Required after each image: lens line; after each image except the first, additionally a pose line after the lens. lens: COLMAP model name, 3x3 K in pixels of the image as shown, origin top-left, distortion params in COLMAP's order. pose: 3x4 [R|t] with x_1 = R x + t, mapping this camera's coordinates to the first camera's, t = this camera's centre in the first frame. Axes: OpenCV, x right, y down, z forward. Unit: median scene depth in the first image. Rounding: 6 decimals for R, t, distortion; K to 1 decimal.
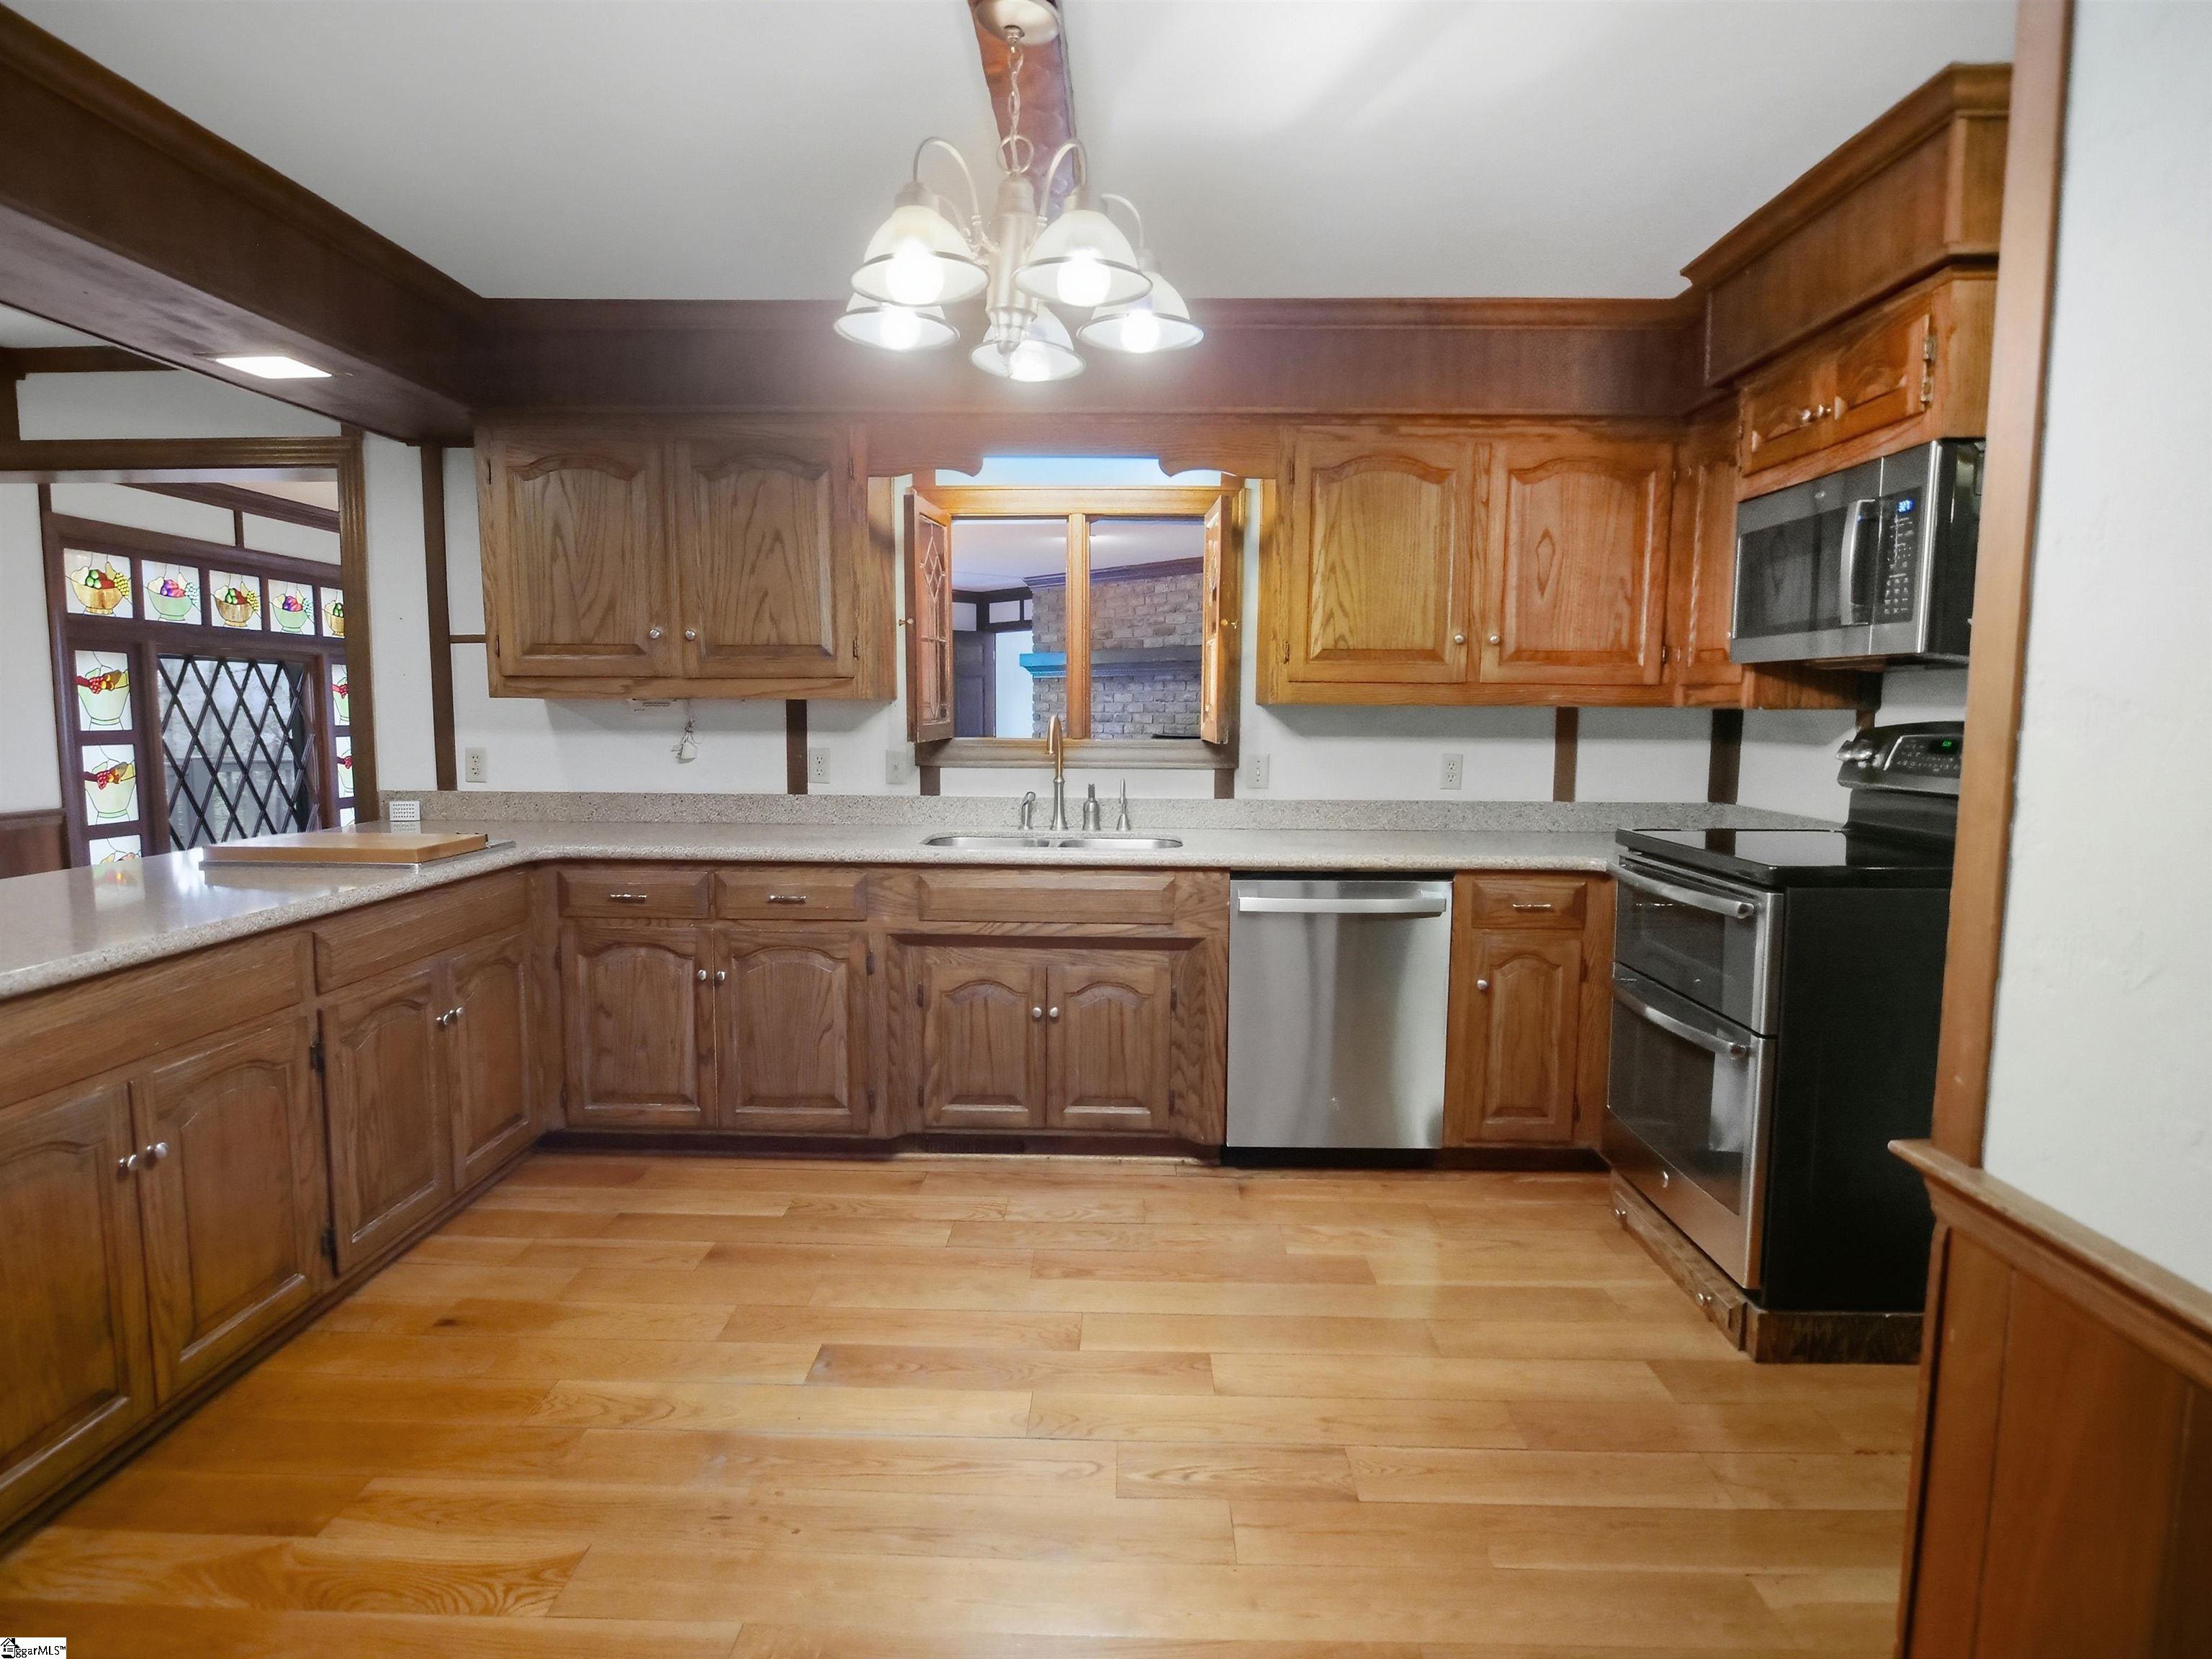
lens RADIAL K [[1186.8, 0, 1097.0], [0, 1186.8, 830.8], [0, 0, 1]] dist [-0.002987, -0.012603]
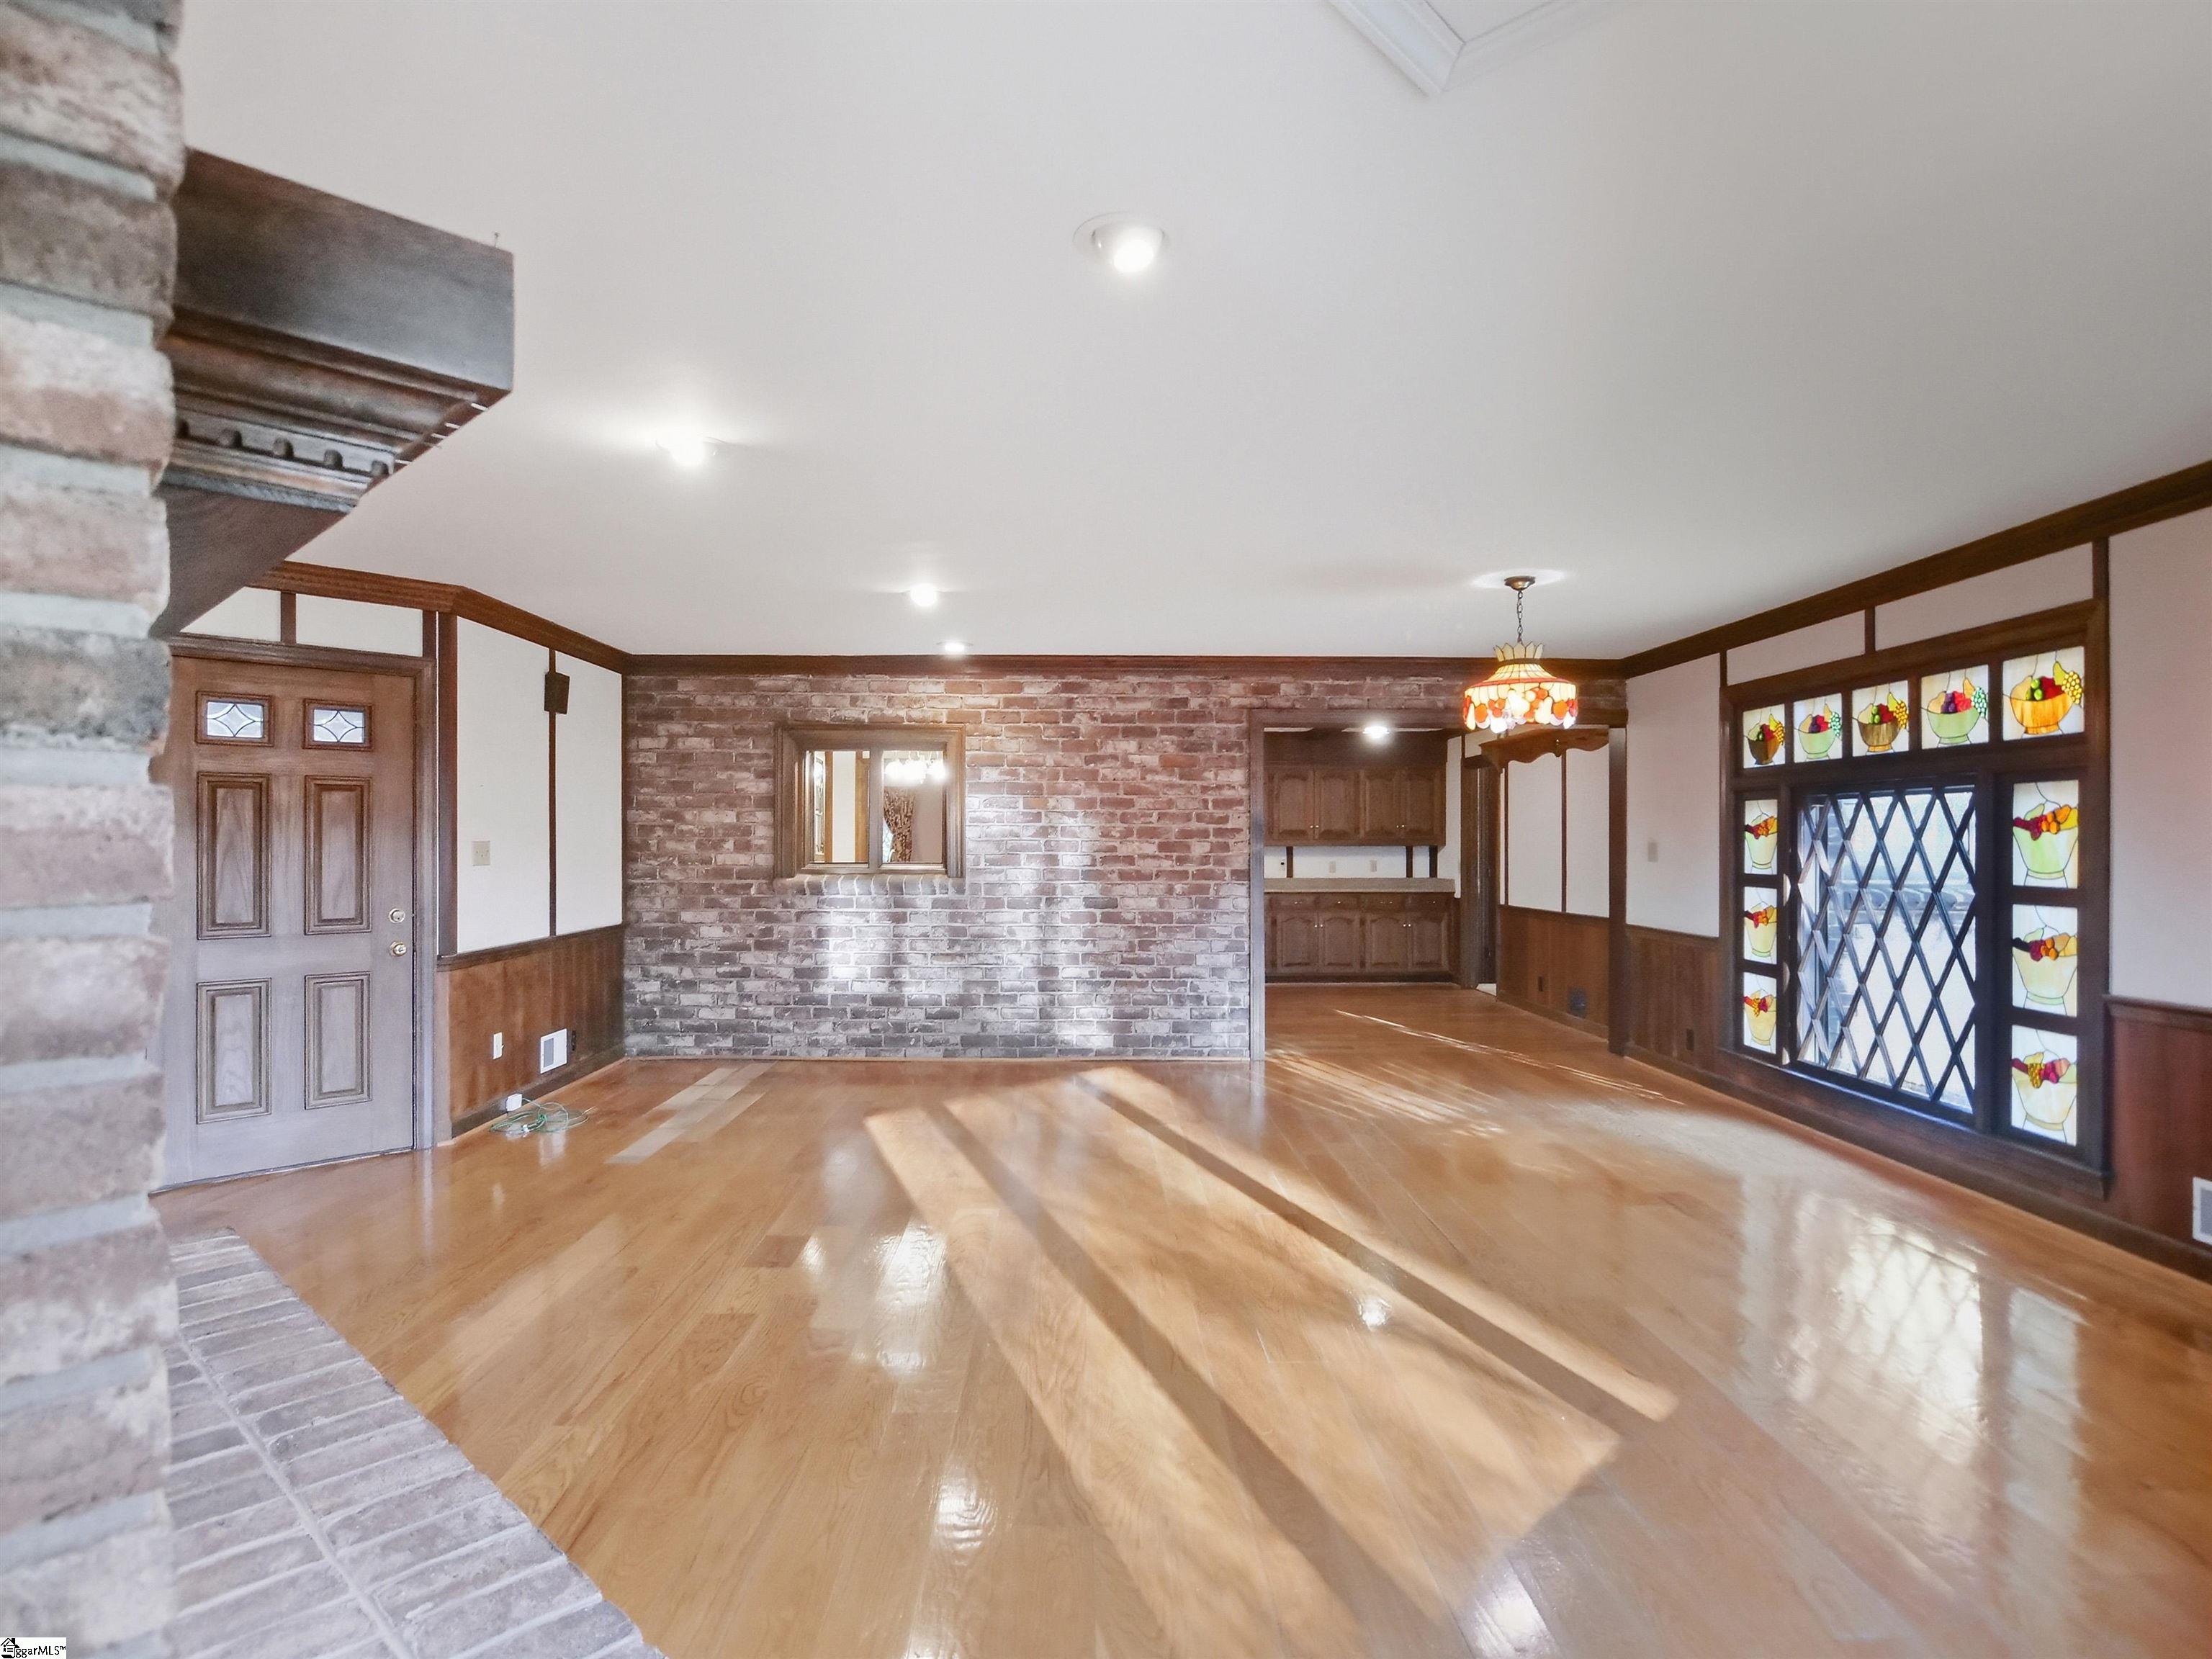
lens RADIAL K [[1186.8, 0, 1097.0], [0, 1186.8, 830.8], [0, 0, 1]] dist [-0.002987, -0.012603]
pose [[-0.999161, -0.002670, -0.040865, -0.202624], [-0.006331, 0.995947, 0.089724, -0.216801], [0.040460, 0.089908, -0.995128, 2.040447]]
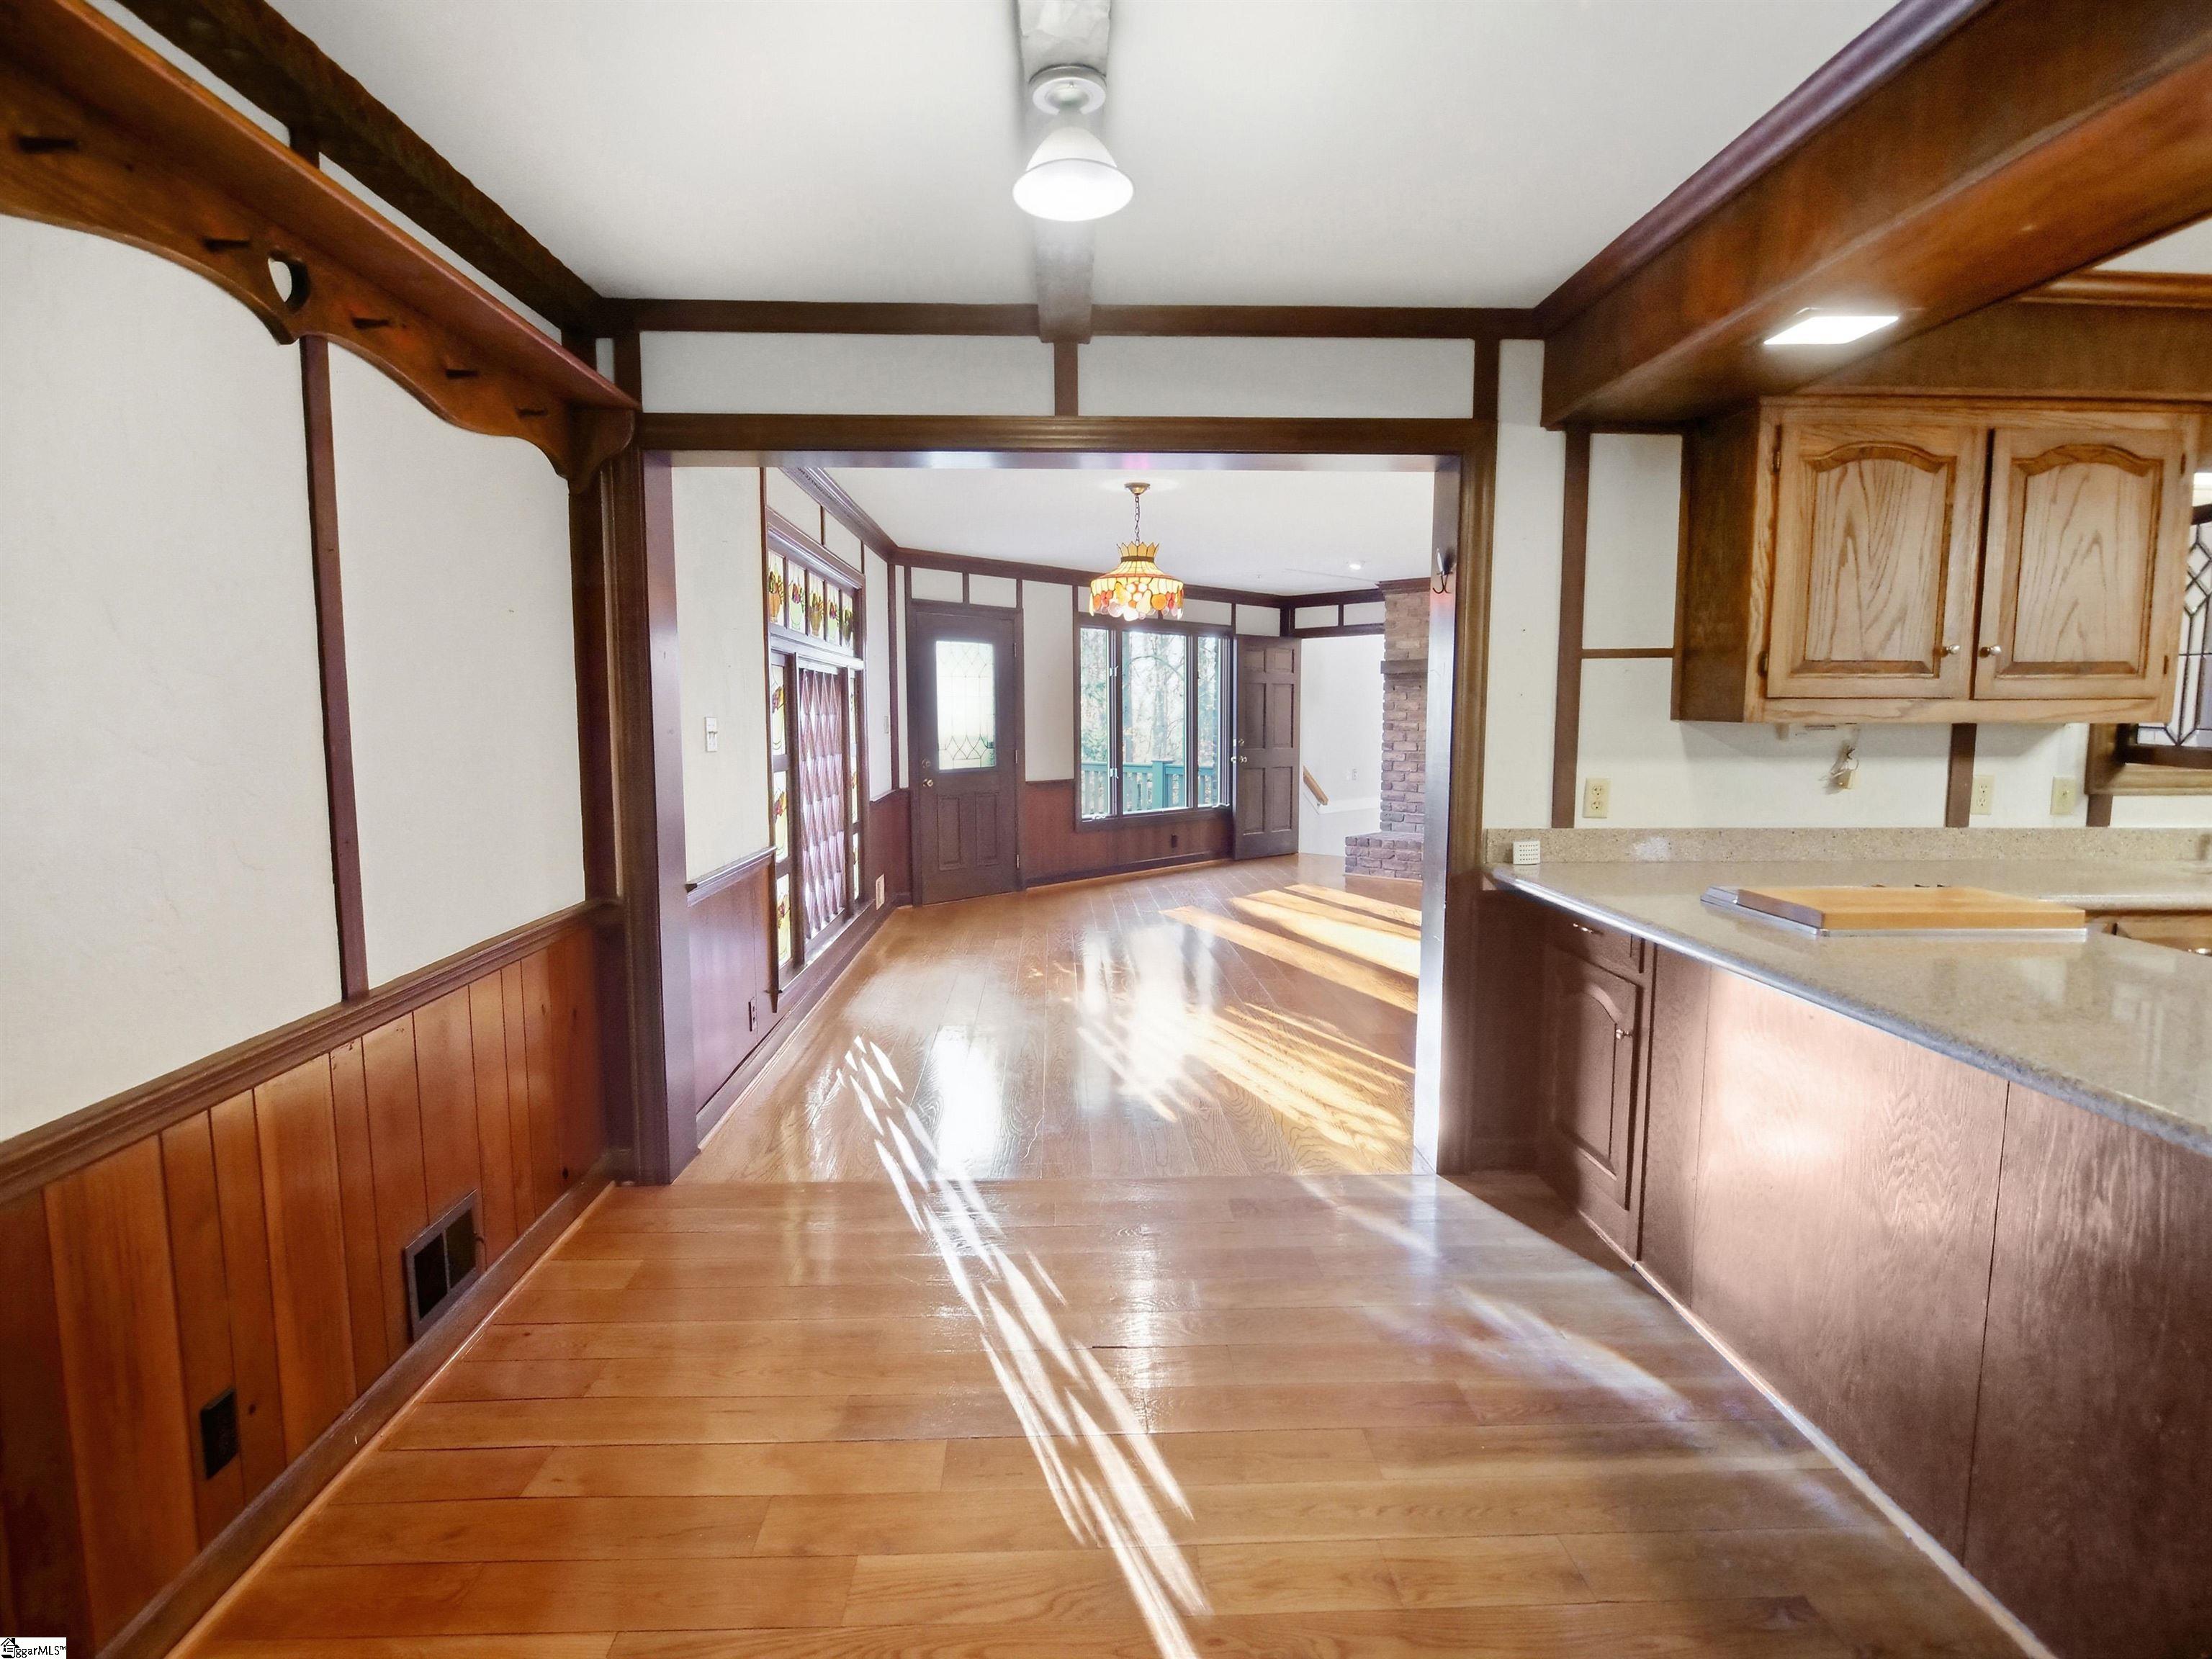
lens RADIAL K [[1186.8, 0, 1097.0], [0, 1186.8, 830.8], [0, 0, 1]] dist [-0.002987, -0.012603]
pose [[0.998085, -0.013105, 0.060447, -0.663481], [0.013238, 0.999911, -0.001798, -0.024583], [-0.060418, 0.002595, 0.998170, 0.107410]]
